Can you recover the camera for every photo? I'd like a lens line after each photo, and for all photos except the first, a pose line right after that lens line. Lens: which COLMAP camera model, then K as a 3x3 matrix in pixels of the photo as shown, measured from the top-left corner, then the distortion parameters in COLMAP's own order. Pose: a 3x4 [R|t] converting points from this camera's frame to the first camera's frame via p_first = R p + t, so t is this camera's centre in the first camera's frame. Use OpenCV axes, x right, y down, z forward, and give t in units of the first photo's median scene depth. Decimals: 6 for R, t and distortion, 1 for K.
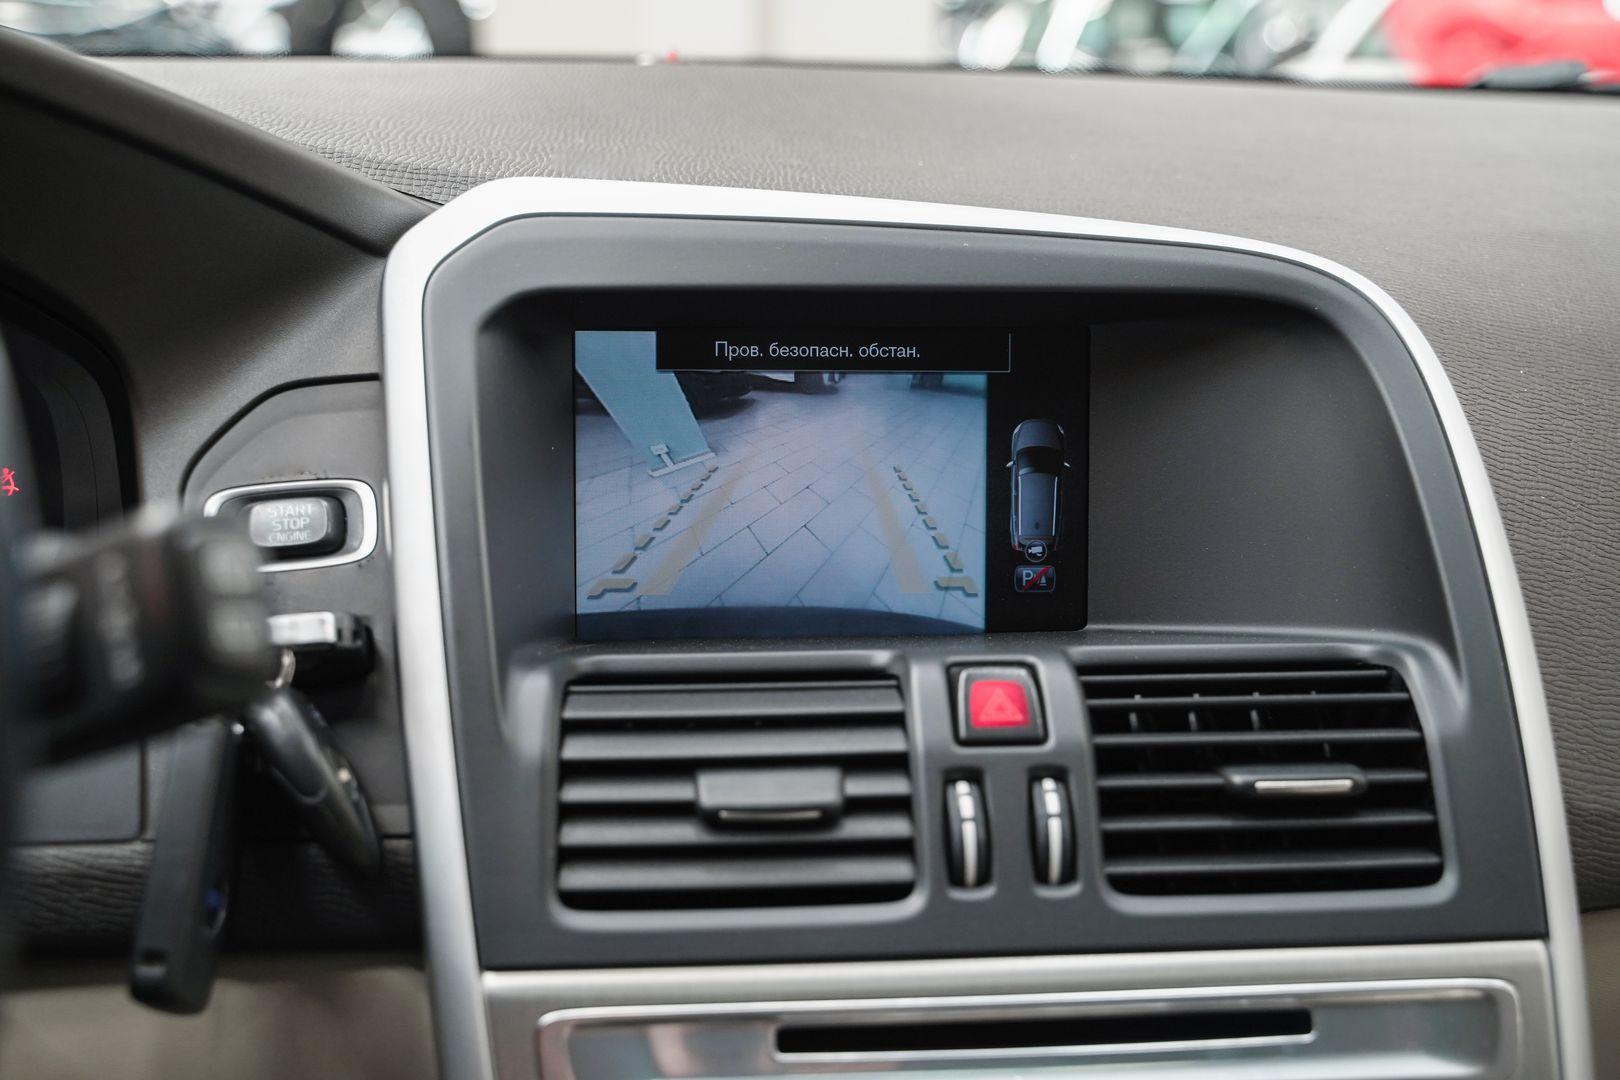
lens RADIAL K [[1744.6, 0, 813.0], [0, 1744.6, 520.2], [0, 0, 1]] dist [-0.002447, 0.006820]
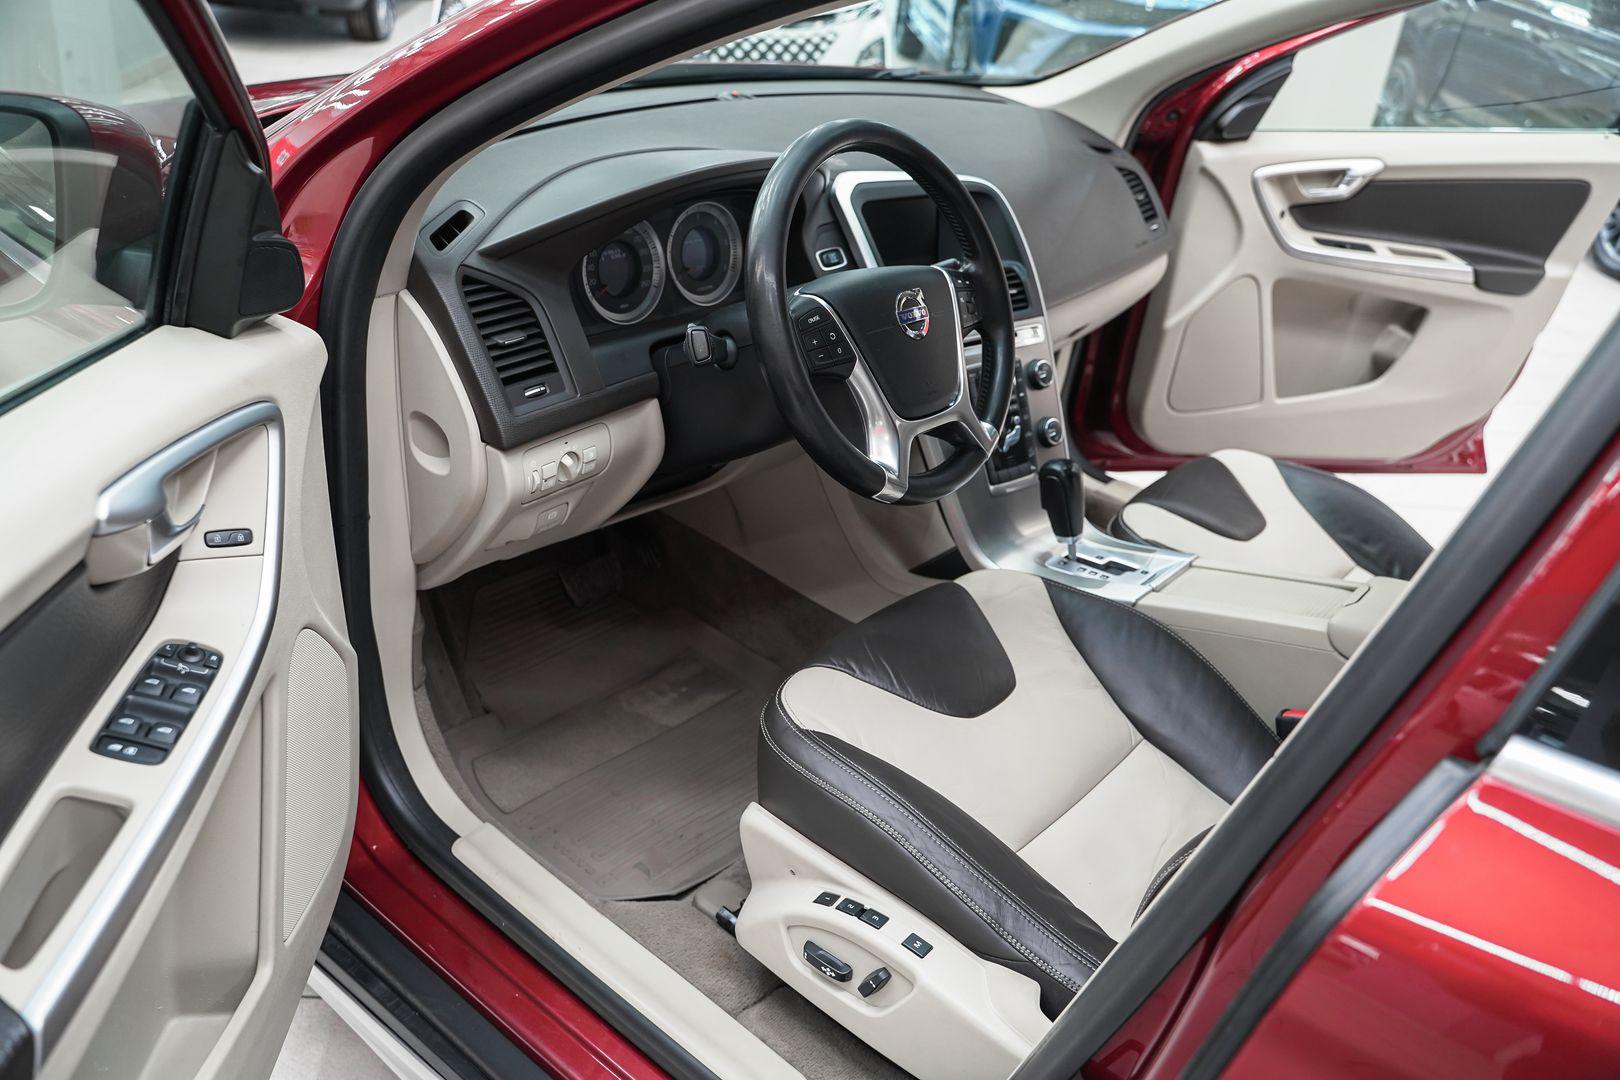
lens RADIAL K [[1305.4, 0, 810.0], [0, 1305.4, 540.0], [0, 0, 1]] dist [-0.125010, 0.107819]
pose [[0.822548, -0.205505, 0.530266, -2.477773], [0.047125, 0.953850, 0.296564, -0.327618], [-0.566739, -0.218949, 0.794272, -1.958508]]
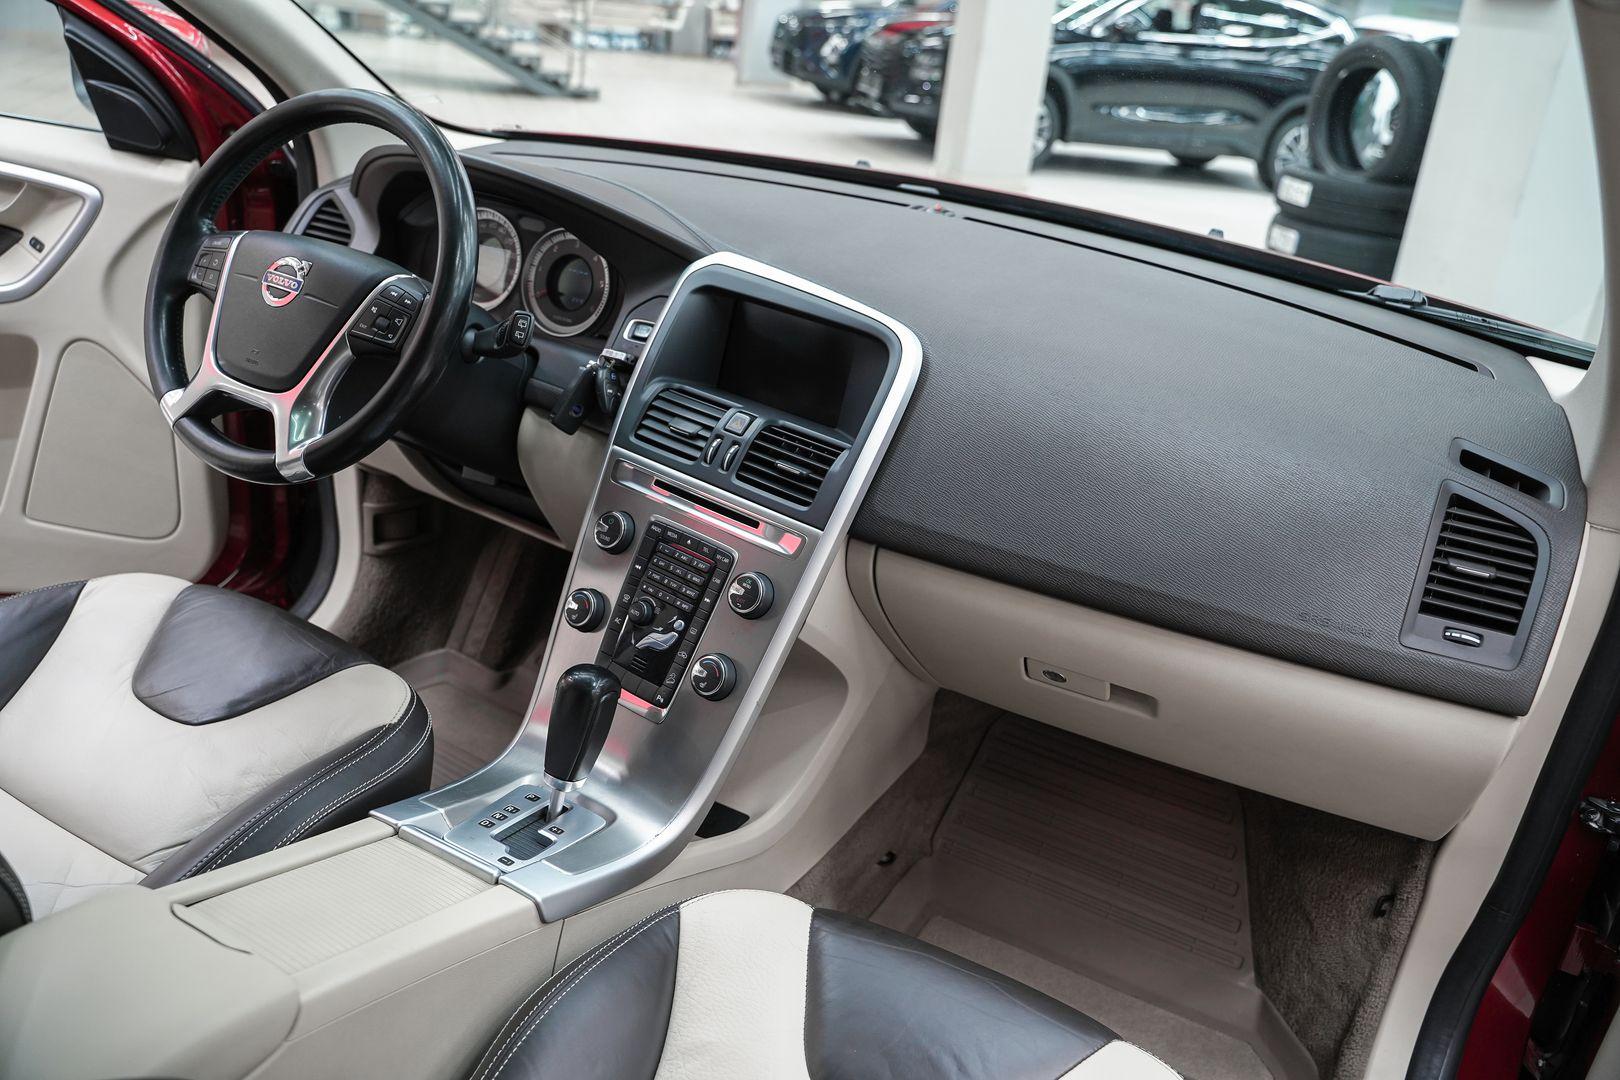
lens RADIAL K [[1313.1, 0, 810.0], [0, 1313.1, 540.0], [0, 0, 1]] dist [-0.122825, 0.100370]
pose [[0.717372, 0.335730, -0.610462, 1.997750], [-0.264212, 0.941876, 0.207511, -0.277043], [0.644647, 0.012429, 0.764379, -1.008351]]
